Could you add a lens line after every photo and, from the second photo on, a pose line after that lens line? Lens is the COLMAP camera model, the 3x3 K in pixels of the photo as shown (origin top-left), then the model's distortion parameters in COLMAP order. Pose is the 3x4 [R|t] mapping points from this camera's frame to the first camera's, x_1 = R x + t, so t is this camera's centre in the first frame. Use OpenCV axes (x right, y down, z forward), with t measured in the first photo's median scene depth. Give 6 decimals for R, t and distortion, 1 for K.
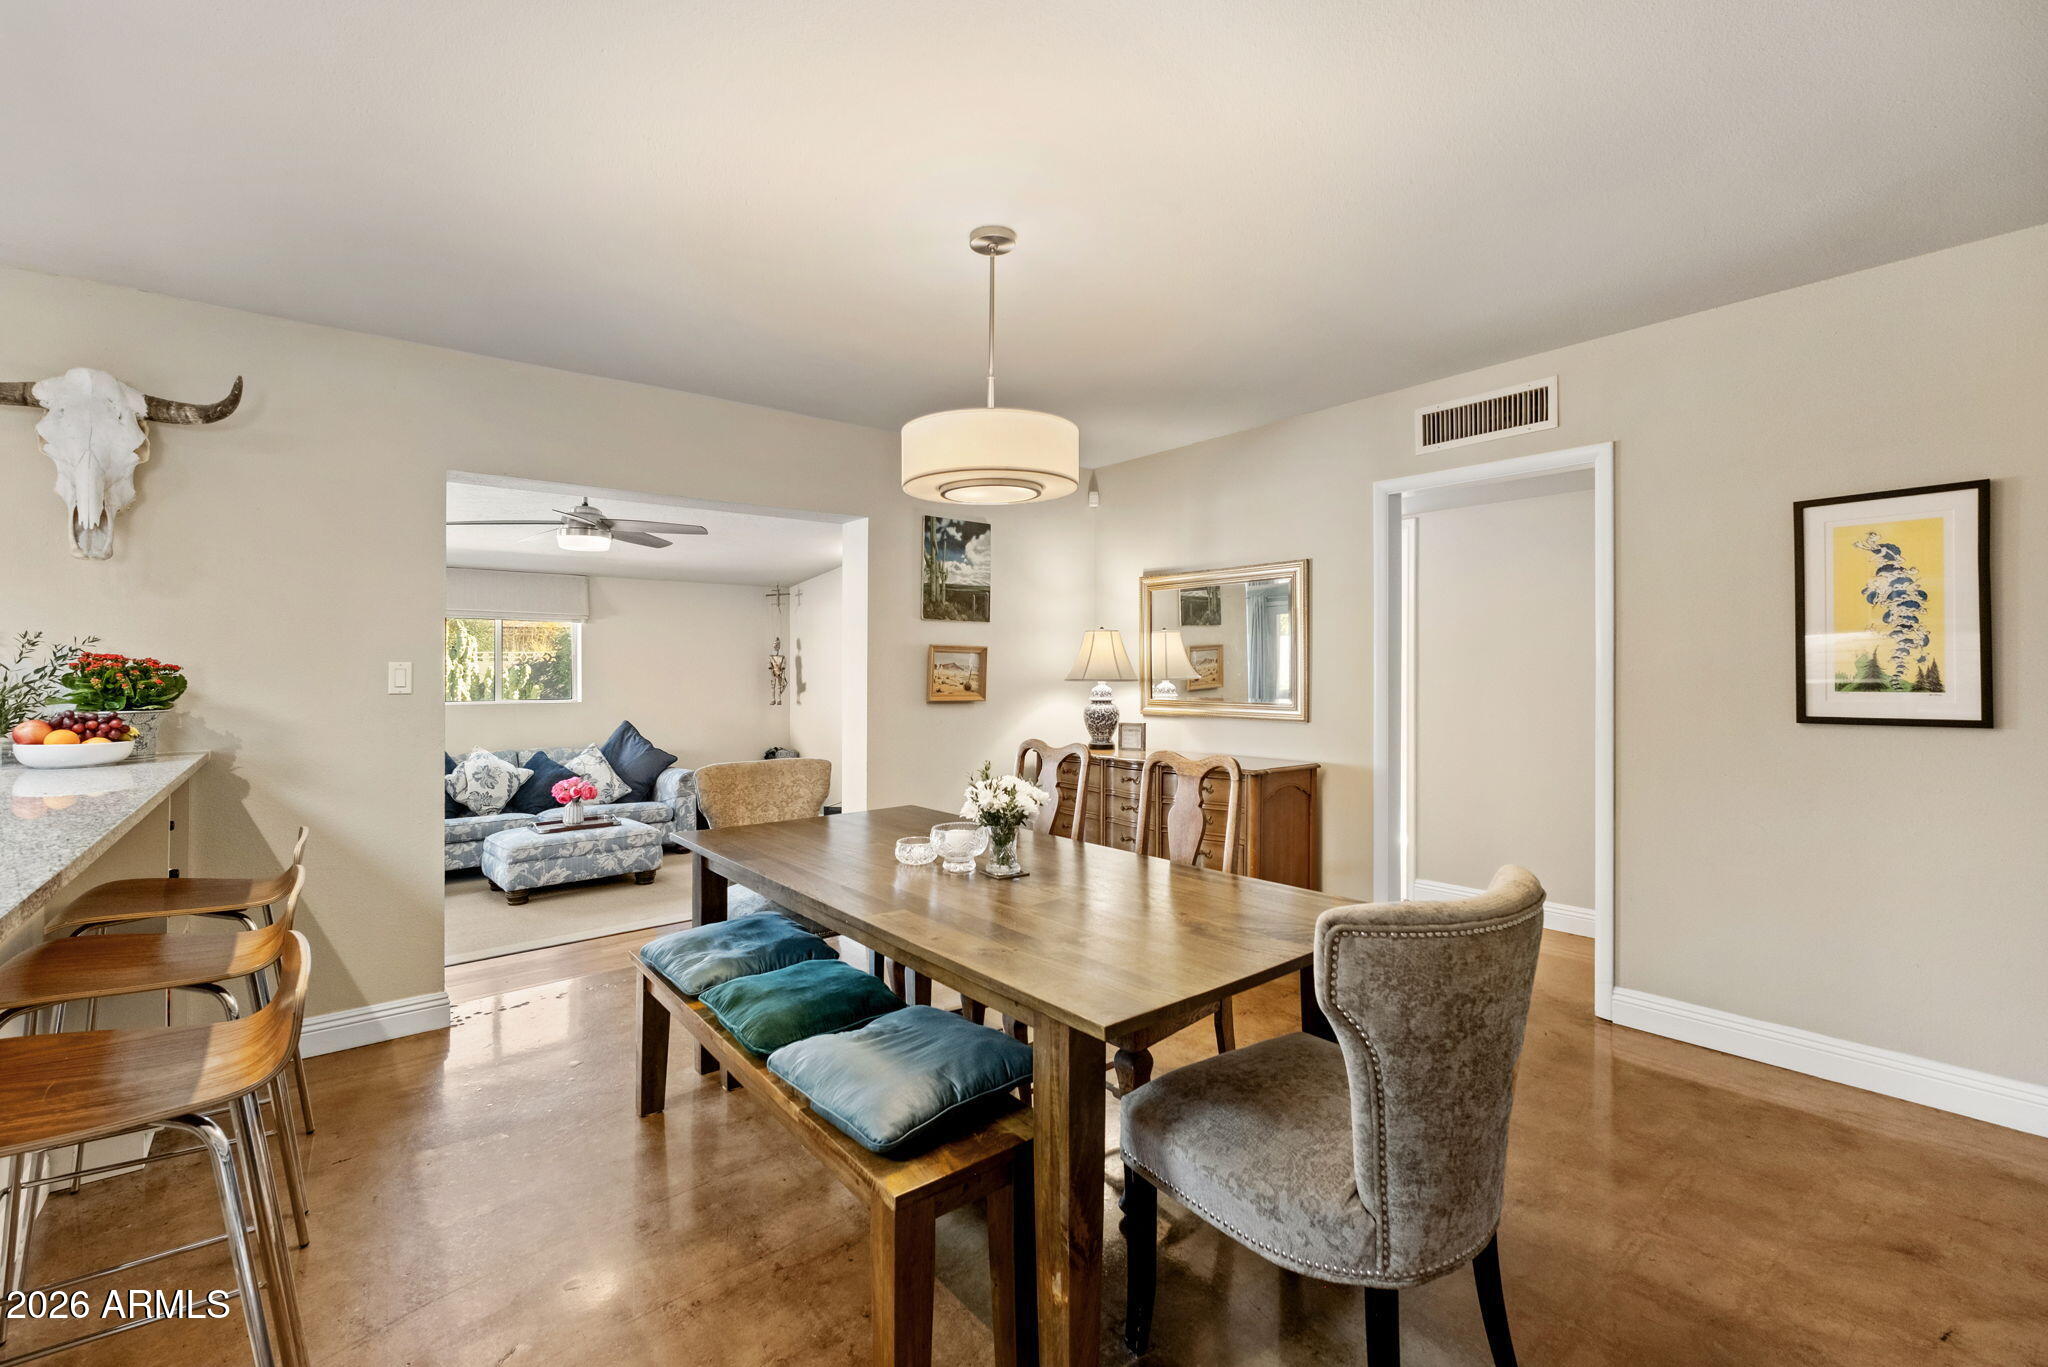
lens RADIAL K [[883.0, 0, 1019.0], [0, 883.0, 672.4], [0, 0, 1]] dist [-0.000790, -0.000021]
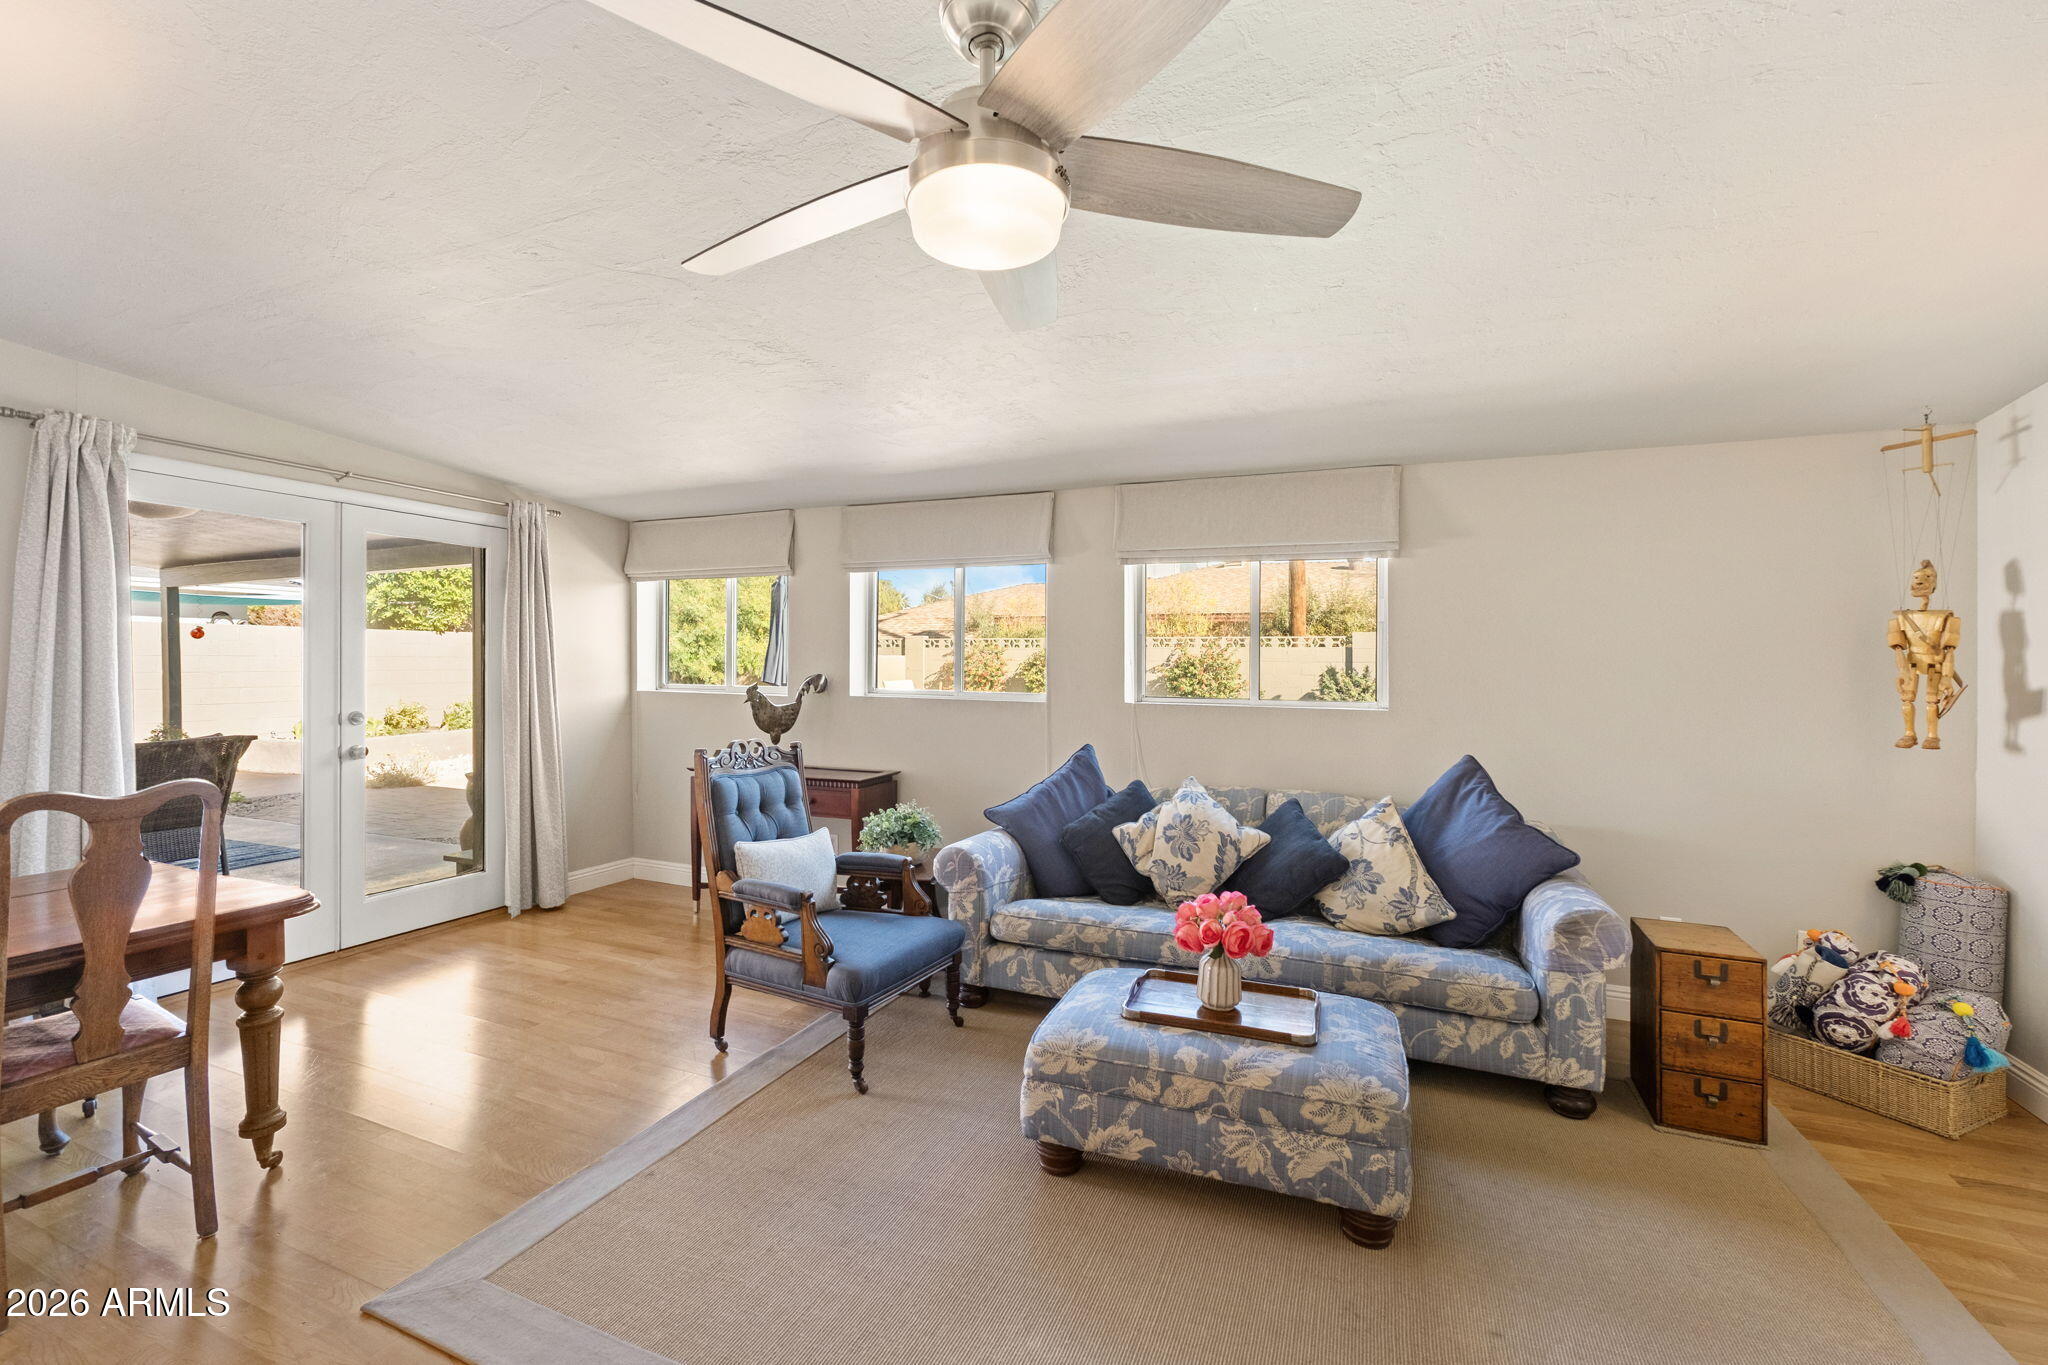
lens RADIAL K [[883.0, 0, 998.0], [0, 883.0, 649.1], [0, 0, 1]] dist [-0.000790, -0.000021]
pose [[0.446436, 0.001328, -0.894815, -0.145881], [-0.012800, 0.999906, -0.004902, 0.003645], [0.894724, 0.013643, 0.446411, 0.606932]]
